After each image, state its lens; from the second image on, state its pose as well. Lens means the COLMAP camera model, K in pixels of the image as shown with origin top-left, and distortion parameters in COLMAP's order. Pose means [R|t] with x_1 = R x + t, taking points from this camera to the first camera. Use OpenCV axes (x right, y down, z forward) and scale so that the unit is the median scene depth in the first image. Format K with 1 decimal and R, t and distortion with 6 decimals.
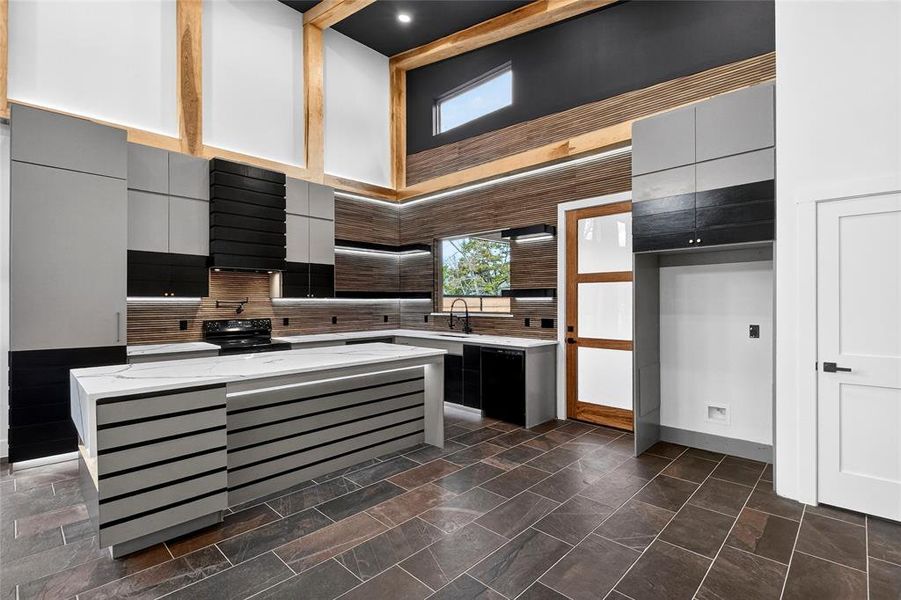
lens RADIAL K [[419.3, 0, 452.6], [0, 419.3, 302.0], [0, 0, 1]] dist [0.016577, -0.010380]
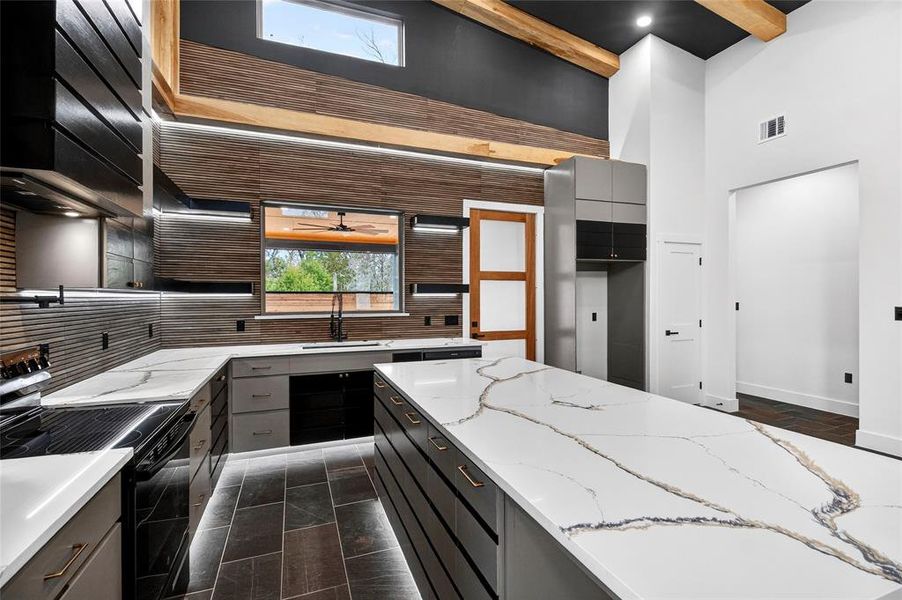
lens RADIAL K [[419.8, 0, 452.0], [0, 419.8, 300.2], [0, 0, 1]] dist [0.016577, -0.010380]
pose [[0.418281, -0.003861, 0.908310, -0.650602], [0.004398, 0.999988, 0.002225, 0.002486], [-0.908307, 0.003064, 0.418293, 0.601113]]
